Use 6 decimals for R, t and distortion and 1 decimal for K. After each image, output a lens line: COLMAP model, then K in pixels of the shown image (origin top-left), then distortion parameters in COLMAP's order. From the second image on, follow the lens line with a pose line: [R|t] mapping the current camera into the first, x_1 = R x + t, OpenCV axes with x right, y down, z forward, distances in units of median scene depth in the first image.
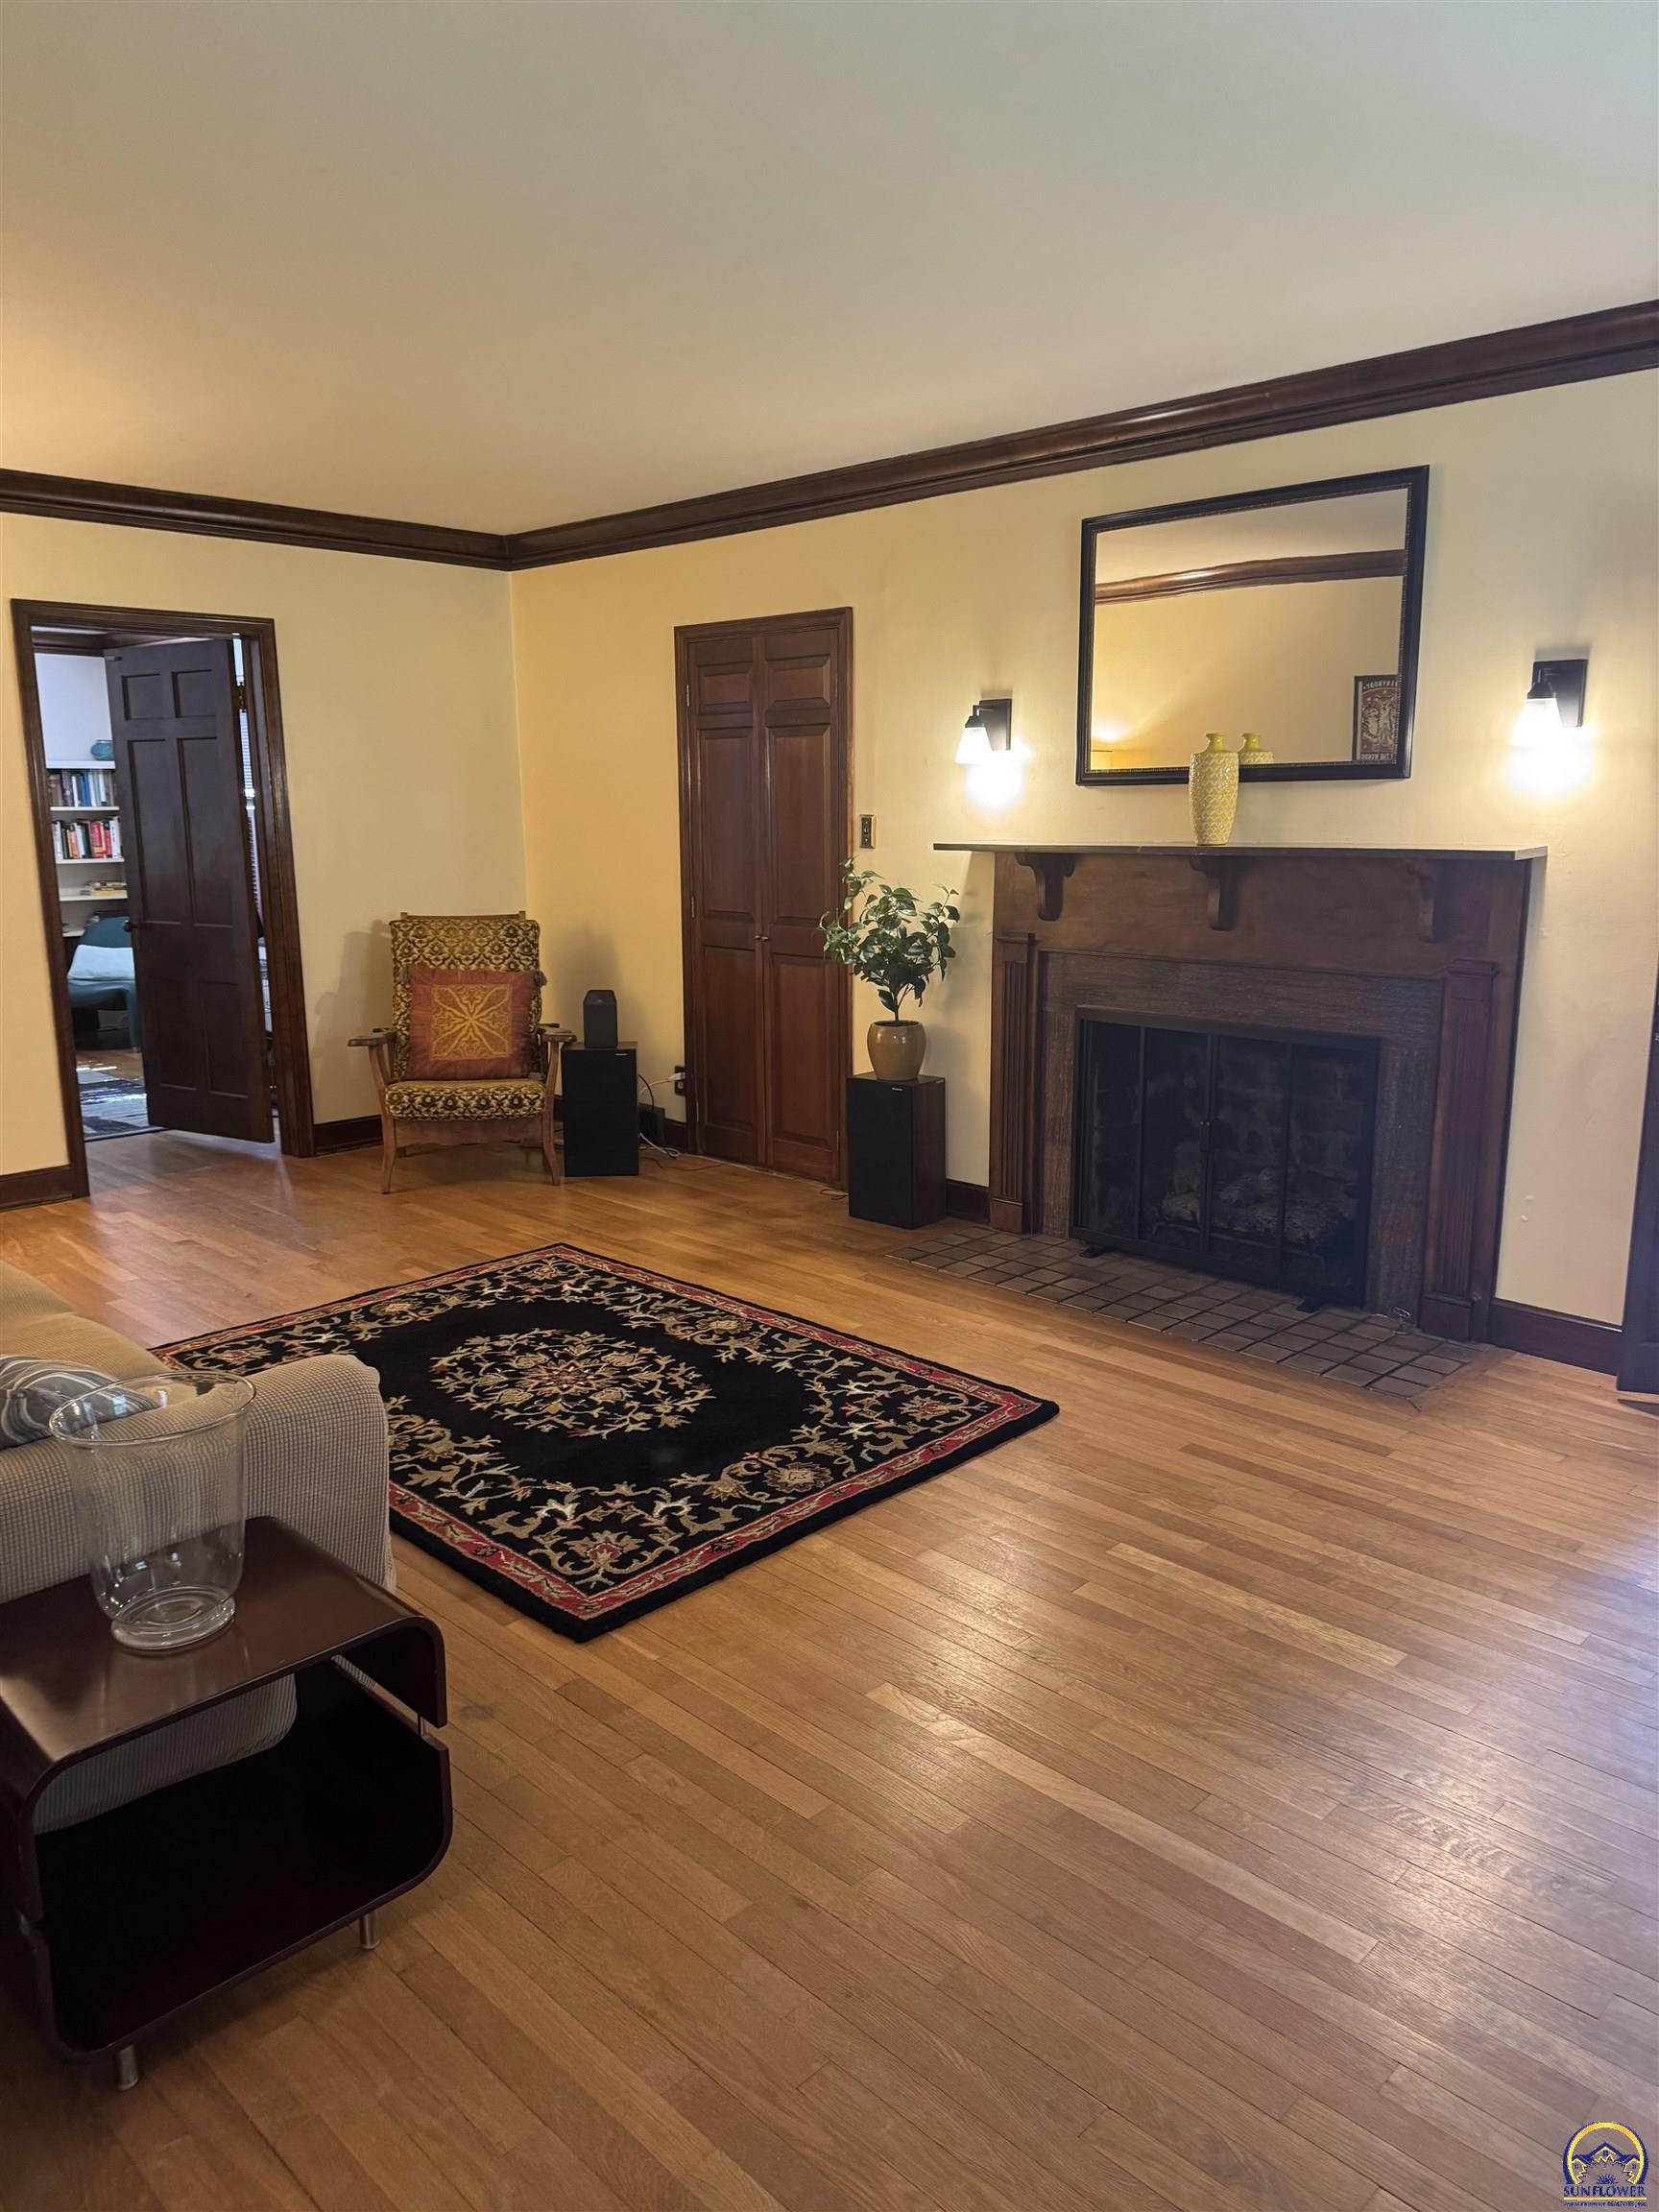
lens RADIAL K [[1525.3, 0, 843.7], [0, 1525.3, 1133.2], [0, 0, 1]] dist [0.064644, -0.087302]
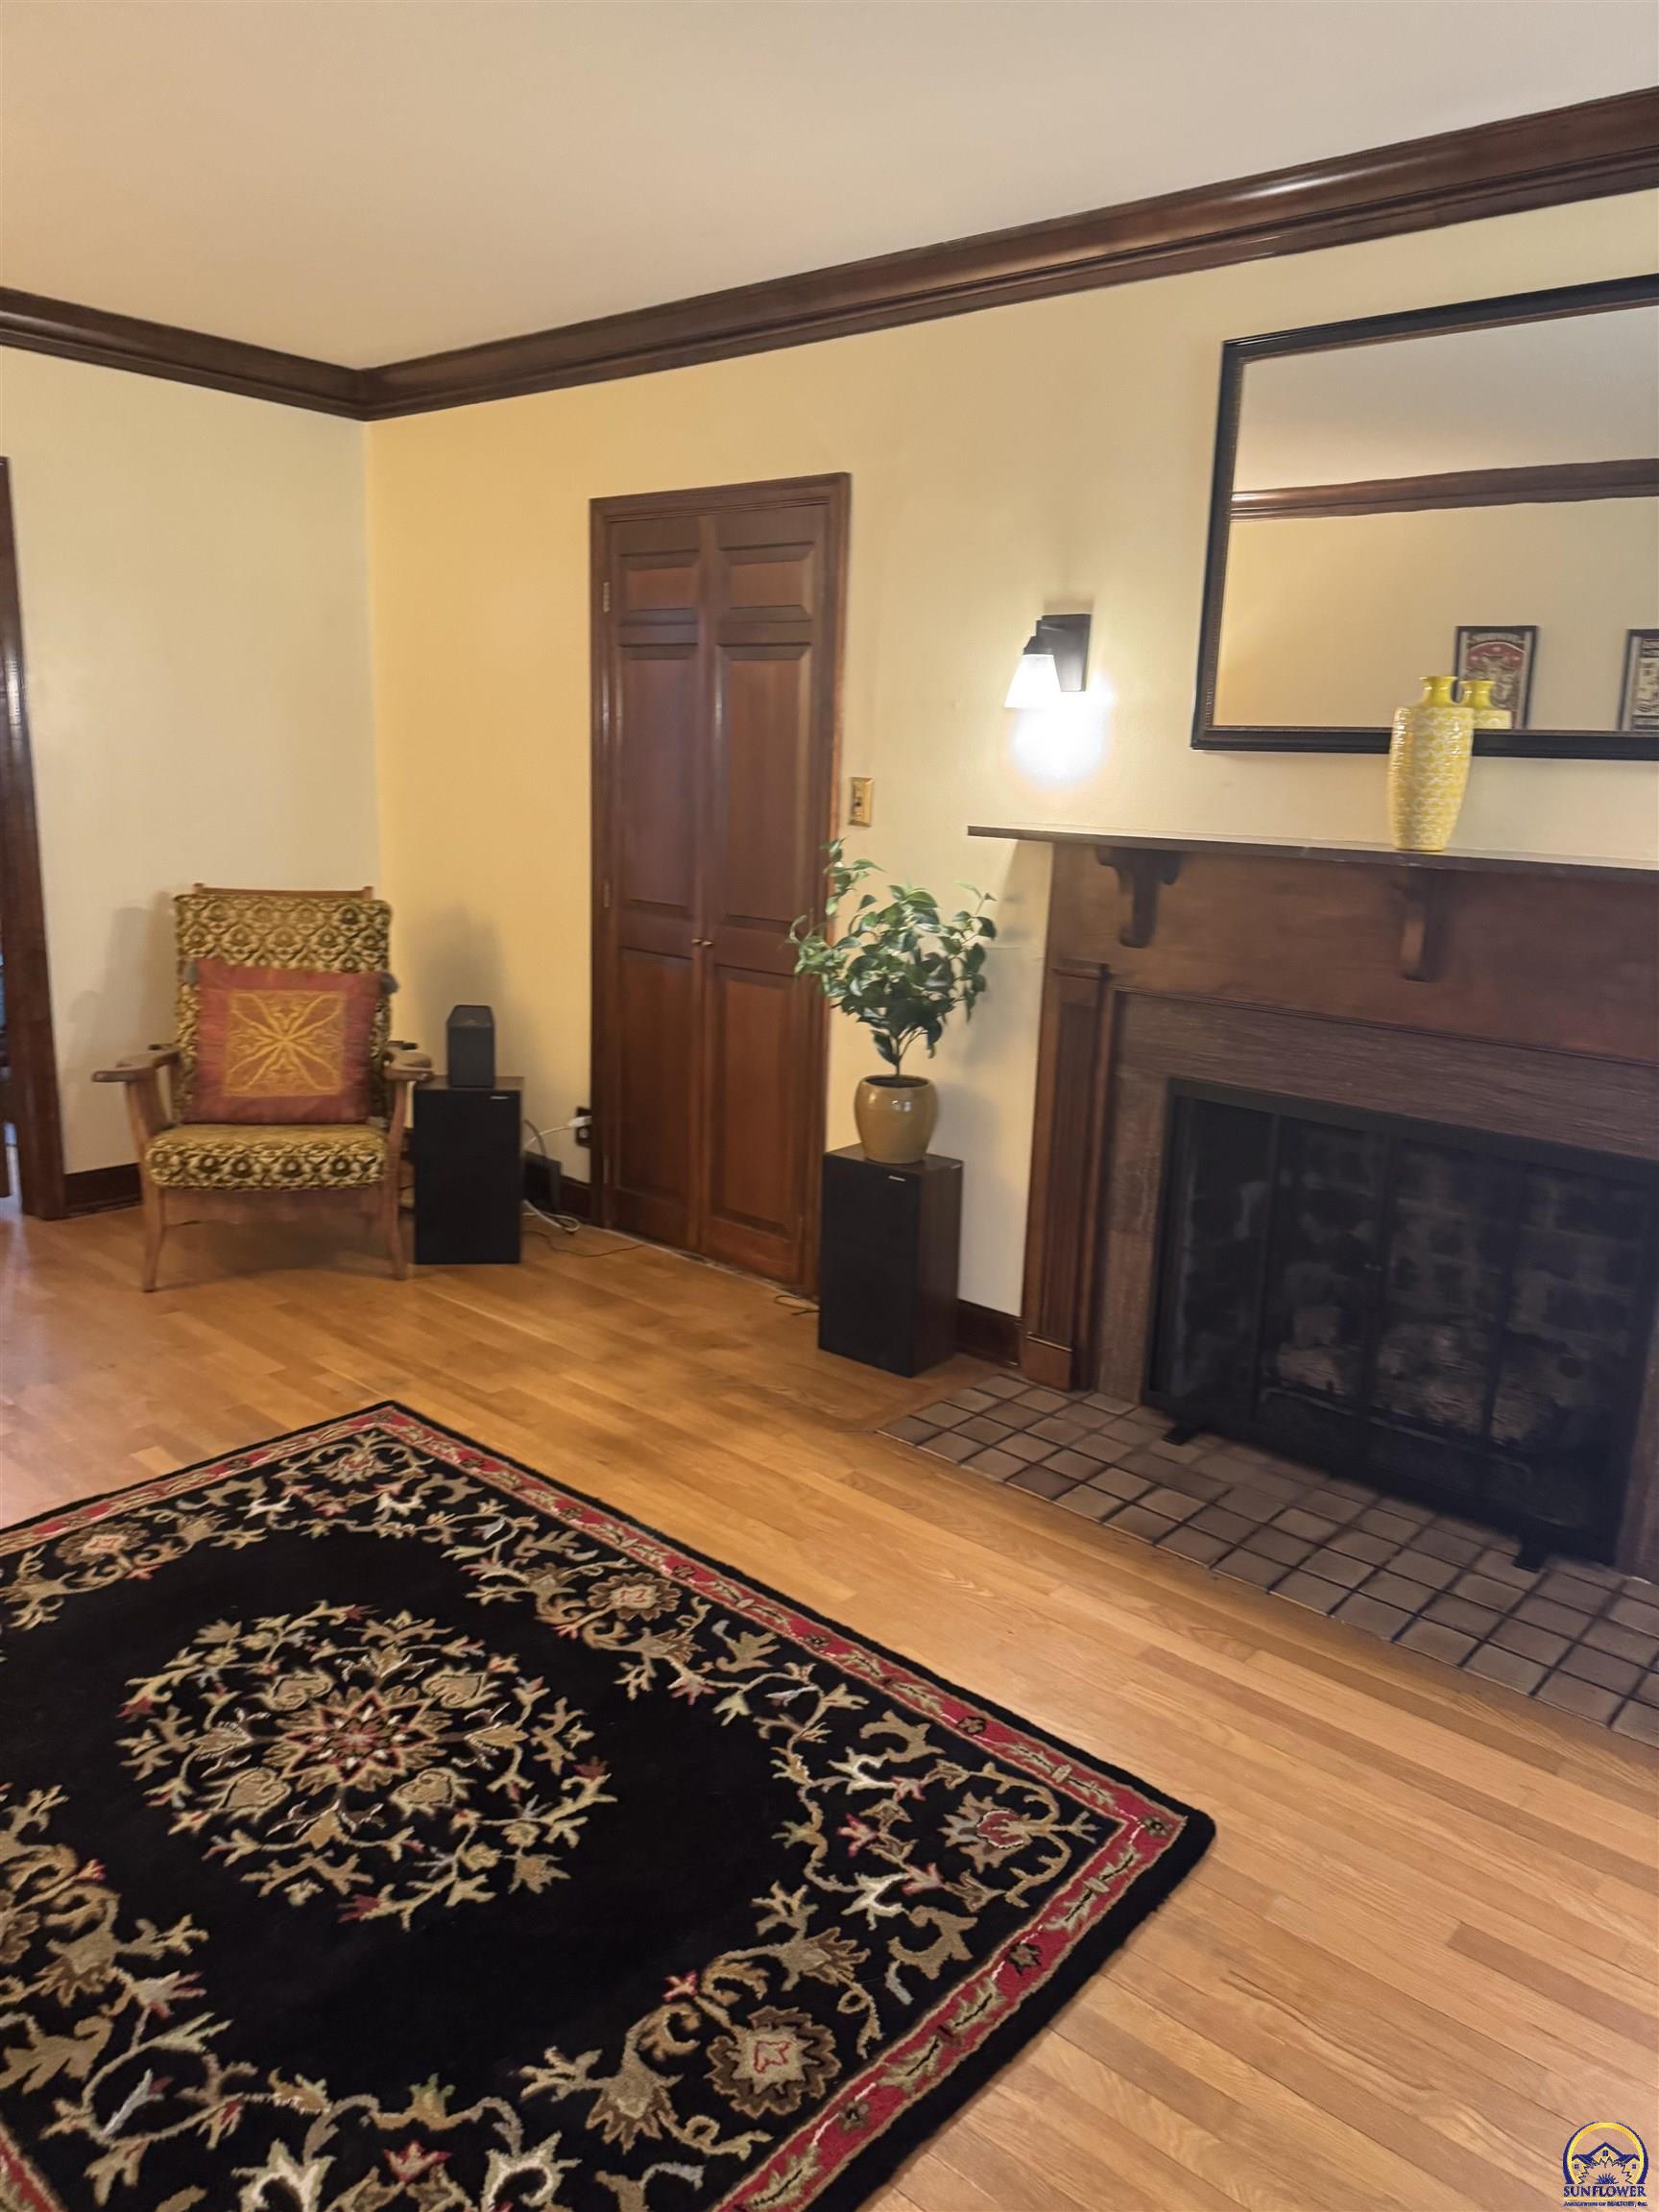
lens RADIAL K [[1525.3, 0, 845.9], [0, 1525.3, 1121.5], [0, 0, 1]] dist [0.064644, -0.087302]
pose [[0.997641, 0.031408, 0.061036, -0.036045], [-0.032602, 0.999294, 0.018670, -0.079322], [-0.060406, -0.020616, 0.997961, 0.371761]]
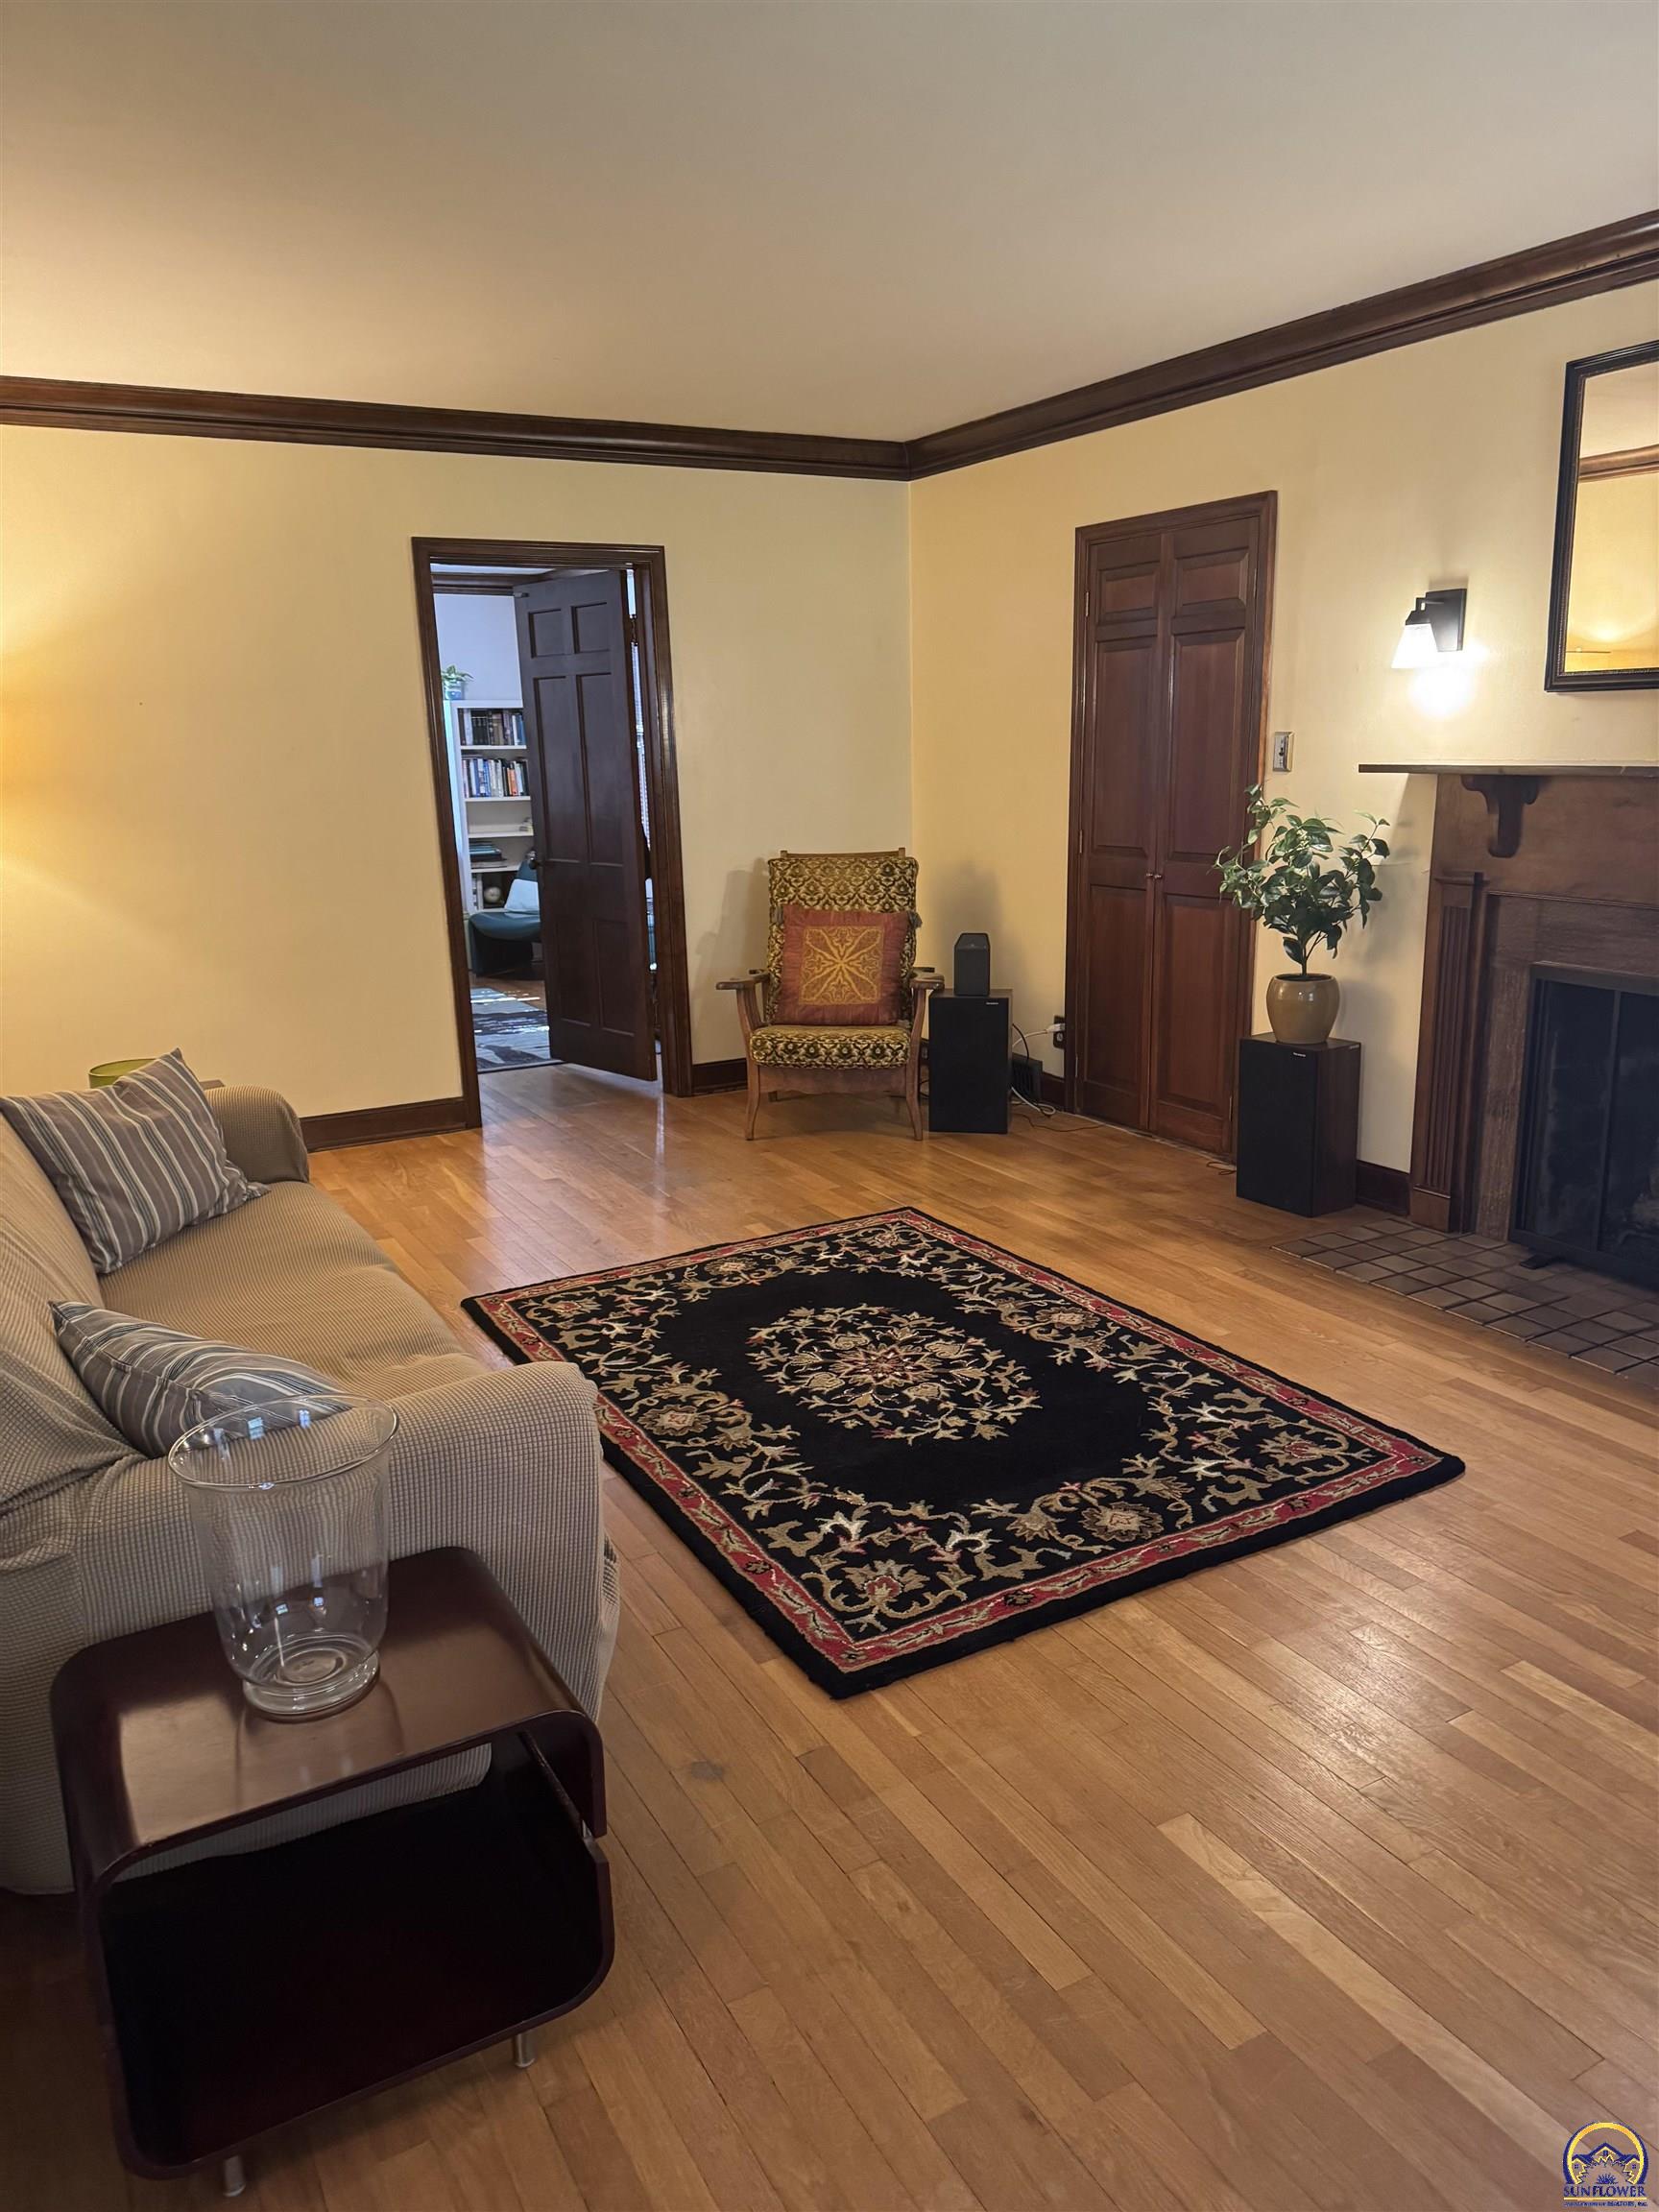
lens RADIAL K [[1525.3, 0, 812.4], [0, 1525.3, 1127.3], [0, 0, 1]] dist [0.064644, -0.087302]
pose [[0.954212, 0.051254, -0.294706, 0.035848], [-0.038844, 0.998101, 0.047814, -0.021979], [0.296597, -0.034177, 0.954391, 0.107351]]
